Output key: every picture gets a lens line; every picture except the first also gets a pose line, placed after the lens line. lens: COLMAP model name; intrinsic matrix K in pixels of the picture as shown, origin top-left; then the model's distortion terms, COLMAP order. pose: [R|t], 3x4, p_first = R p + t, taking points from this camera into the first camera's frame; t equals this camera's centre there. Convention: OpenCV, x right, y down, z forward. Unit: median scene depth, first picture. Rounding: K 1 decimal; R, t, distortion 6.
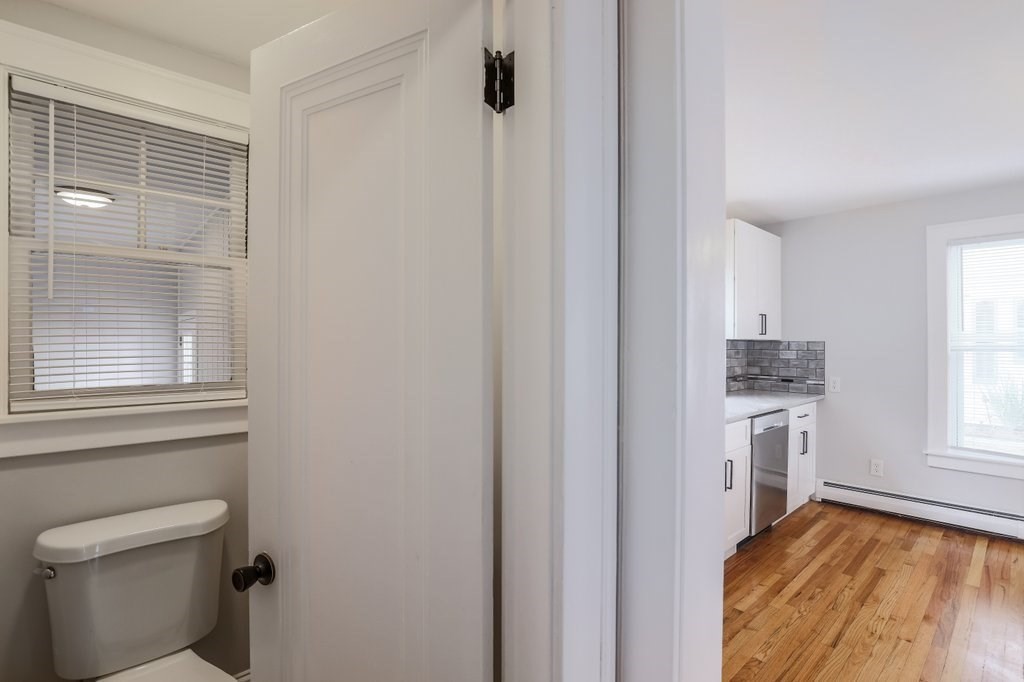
lens RADIAL K [[472.0, 0, 531.1], [0, 472.0, 338.3], [0, 0, 1]] dist [-0.037513, 0.007660]
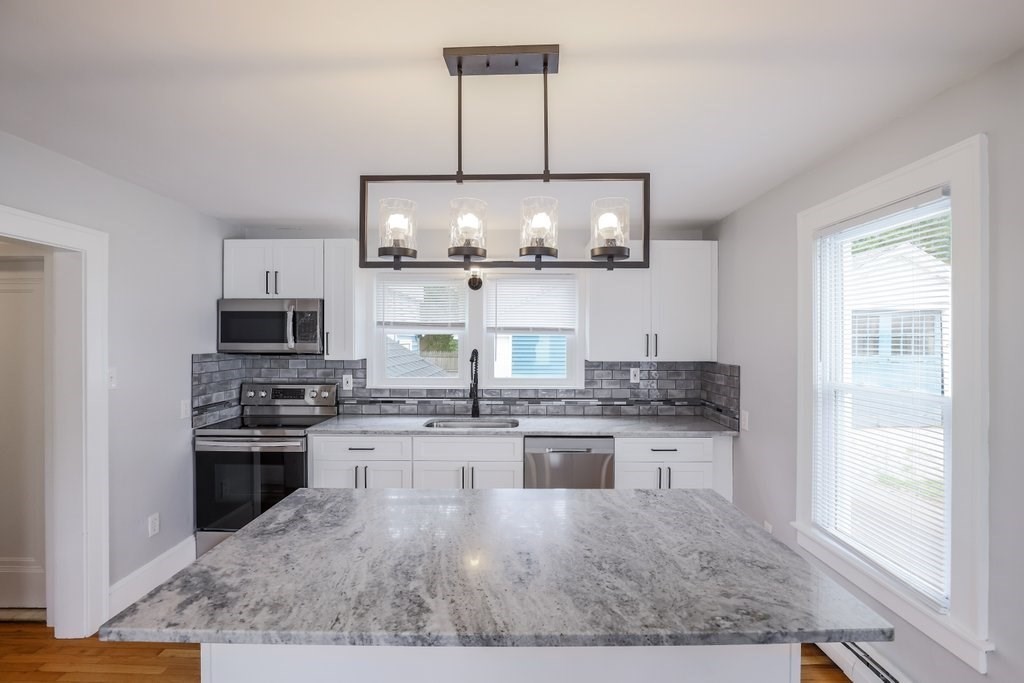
lens RADIAL K [[472.0, 0, 519.3], [0, 472.0, 340.1], [0, 0, 1]] dist [-0.037513, 0.007660]
pose [[0.741904, 0.002543, -0.670502, 1.090955], [0.006168, 0.999925, 0.010617, -0.060535], [0.670478, -0.012013, 0.741832, 0.168821]]
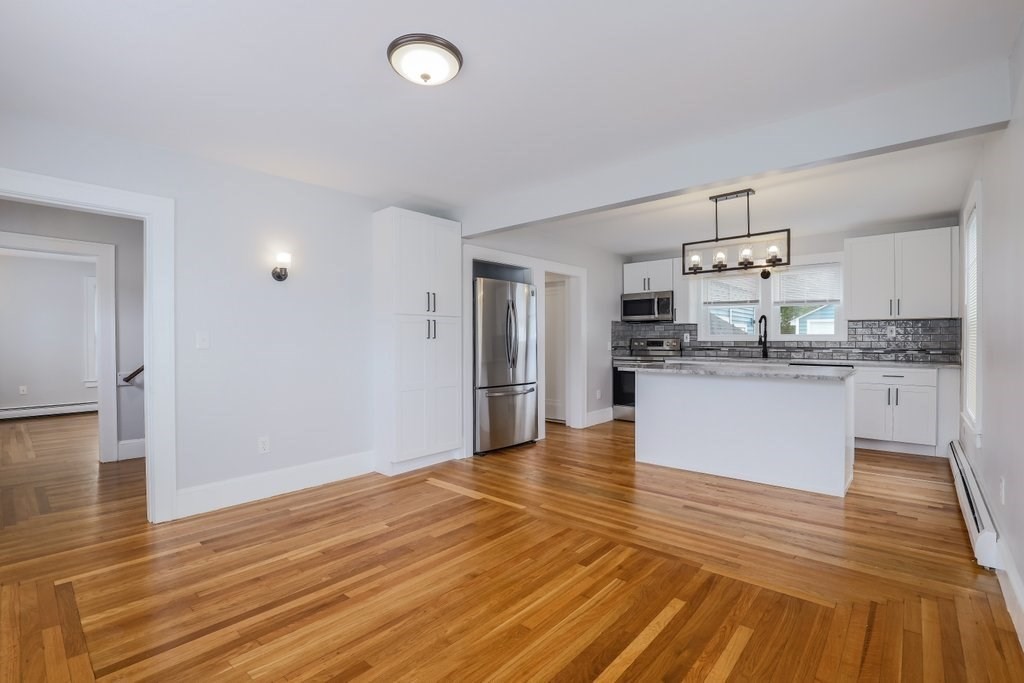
lens RADIAL K [[472.0, 0, 516.7], [0, 472.0, 344.0], [0, 0, 1]] dist [-0.037513, 0.007660]
pose [[0.110285, 0.008751, -0.993861, 1.958586], [0.015958, 0.999817, 0.010574, 0.049553], [0.993772, -0.017026, 0.110126, -0.221324]]
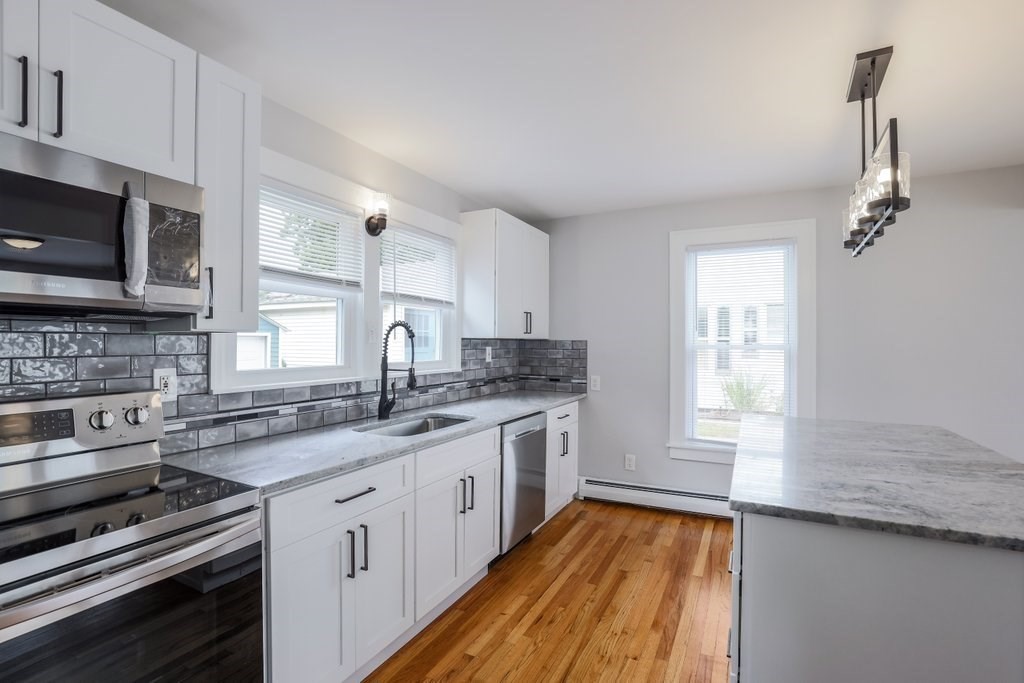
lens RADIAL K [[472.0, 0, 526.6], [0, 472.0, 336.3], [0, 0, 1]] dist [-0.037513, 0.007660]
pose [[0.930192, 0.005259, 0.367035, 0.162863], [-0.005486, 0.999985, -0.000425, -0.001548], [-0.367032, -0.001618, 0.930207, 0.118718]]
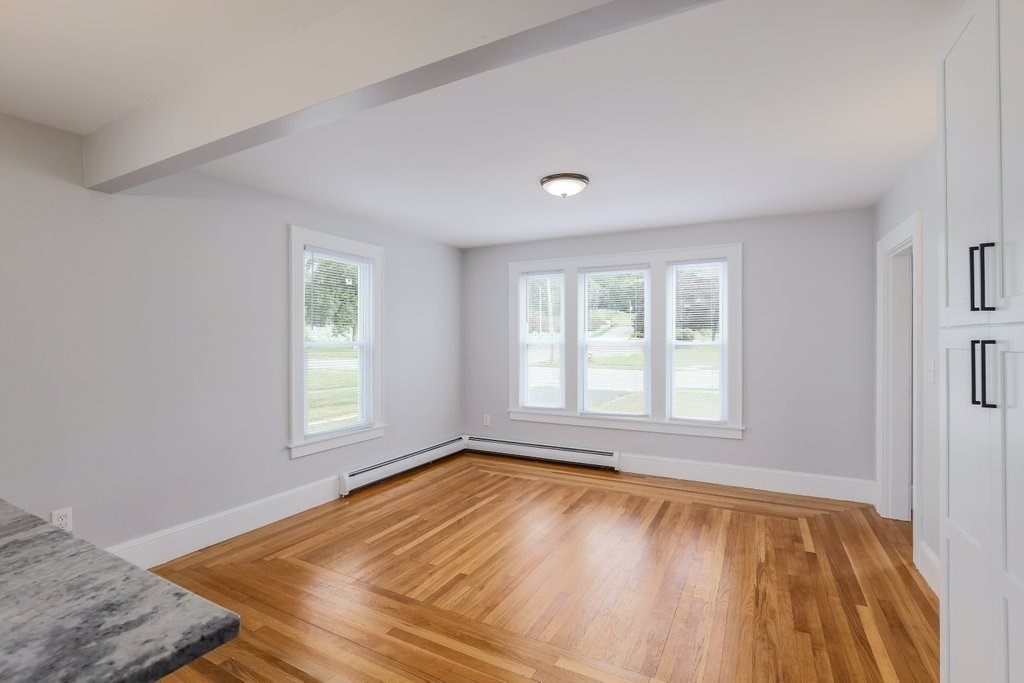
lens RADIAL K [[472.0, 0, 506.9], [0, 472.0, 343.3], [0, 0, 1]] dist [-0.037513, 0.007660]
pose [[-0.320397, -0.006362, 0.947262, 0.427939], [-0.008755, 0.999955, 0.003755, -0.001563], [-0.947243, -0.007090, -0.320439, 0.154530]]
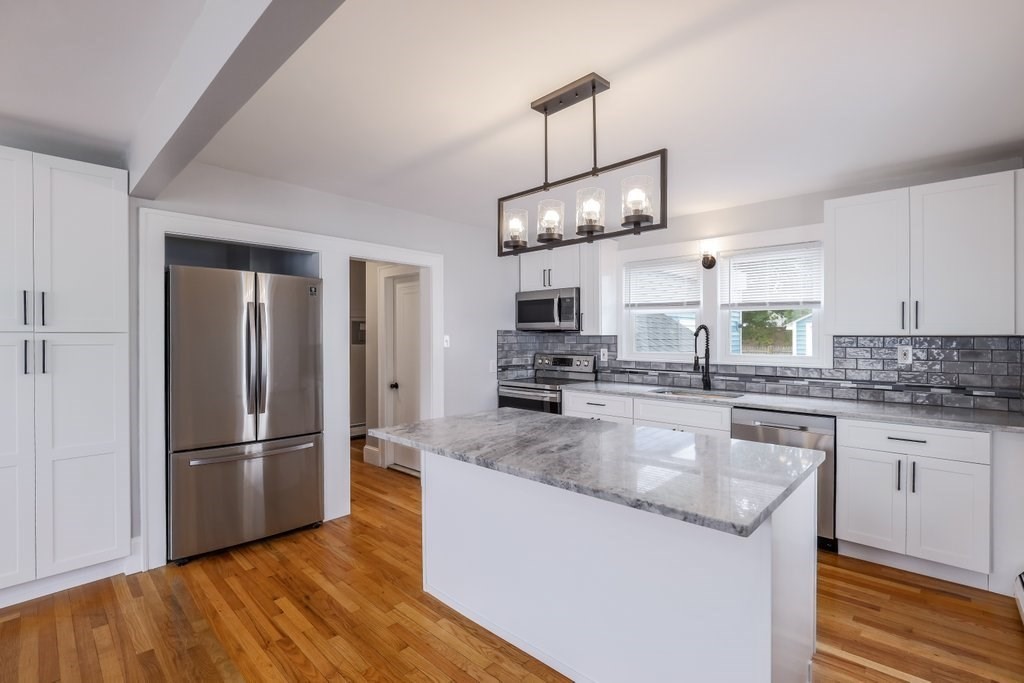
lens RADIAL K [[472.0, 0, 512.2], [0, 472.0, 338.2], [0, 0, 1]] dist [-0.037513, 0.007660]
pose [[0.072460, 0.001900, -0.997370, 1.399830], [0.011864, 0.999926, 0.002767, -0.002492], [0.997301, -0.012033, 0.072432, 0.370163]]
